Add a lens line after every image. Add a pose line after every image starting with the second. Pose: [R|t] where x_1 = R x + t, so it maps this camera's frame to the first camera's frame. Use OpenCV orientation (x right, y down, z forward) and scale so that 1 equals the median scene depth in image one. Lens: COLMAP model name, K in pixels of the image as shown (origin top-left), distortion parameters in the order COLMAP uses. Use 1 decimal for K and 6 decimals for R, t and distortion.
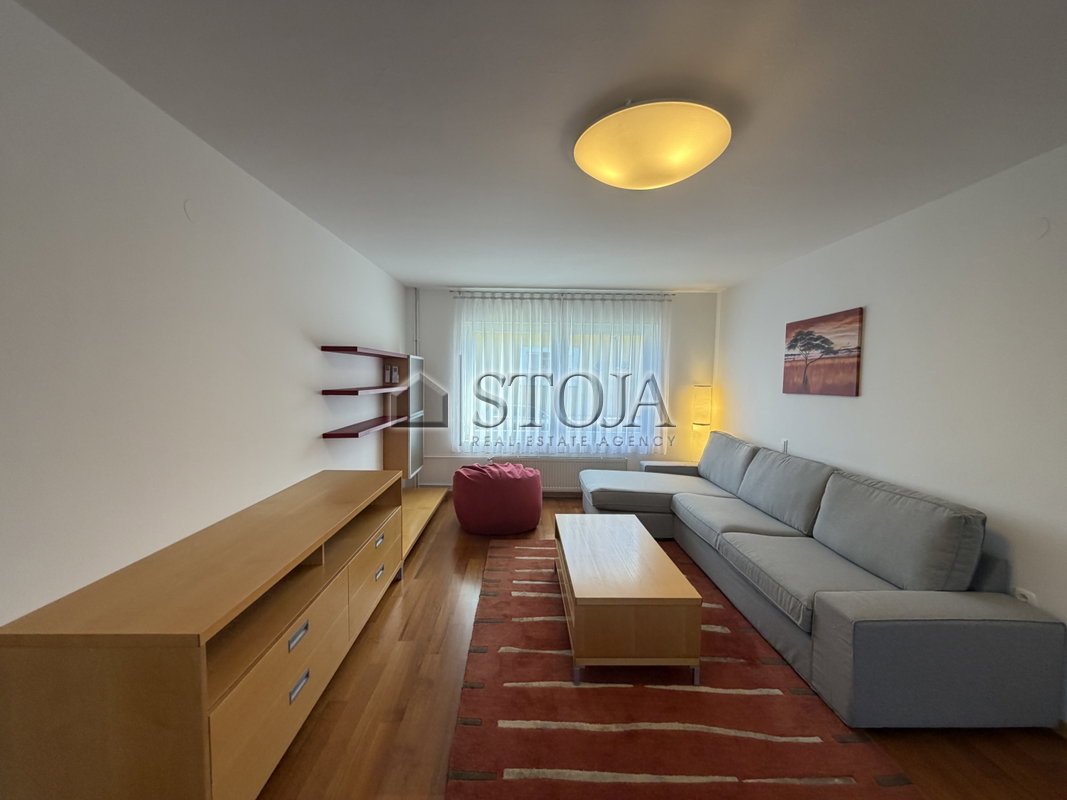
lens RADIAL K [[425.3, 0, 528.4], [0, 425.3, 397.4], [0, 0, 1]] dist [0.000147, 0.000209]
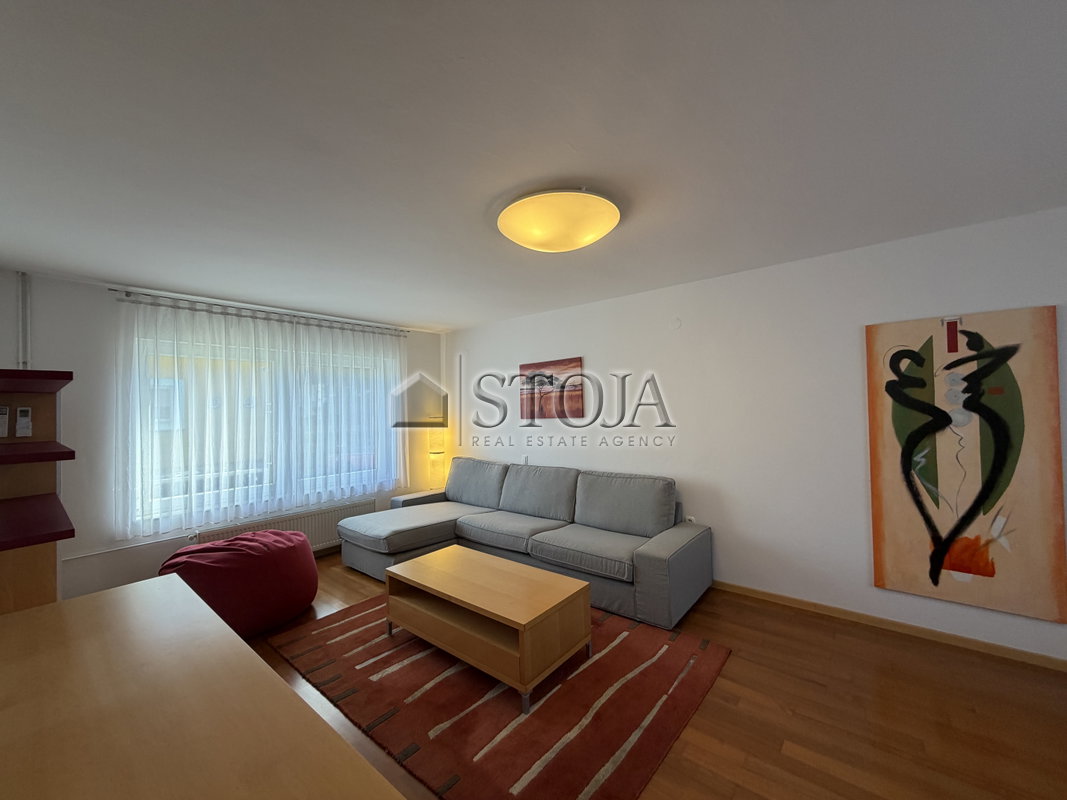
lens RADIAL K [[425.3, 0, 528.4], [0, 425.3, 397.4], [0, 0, 1]] dist [0.000147, 0.000209]
pose [[0.649779, -0.011501, 0.760036, -0.387635], [0.072963, 0.996212, -0.047304, -0.013887], [-0.756613, 0.086192, 0.648157, 0.168144]]
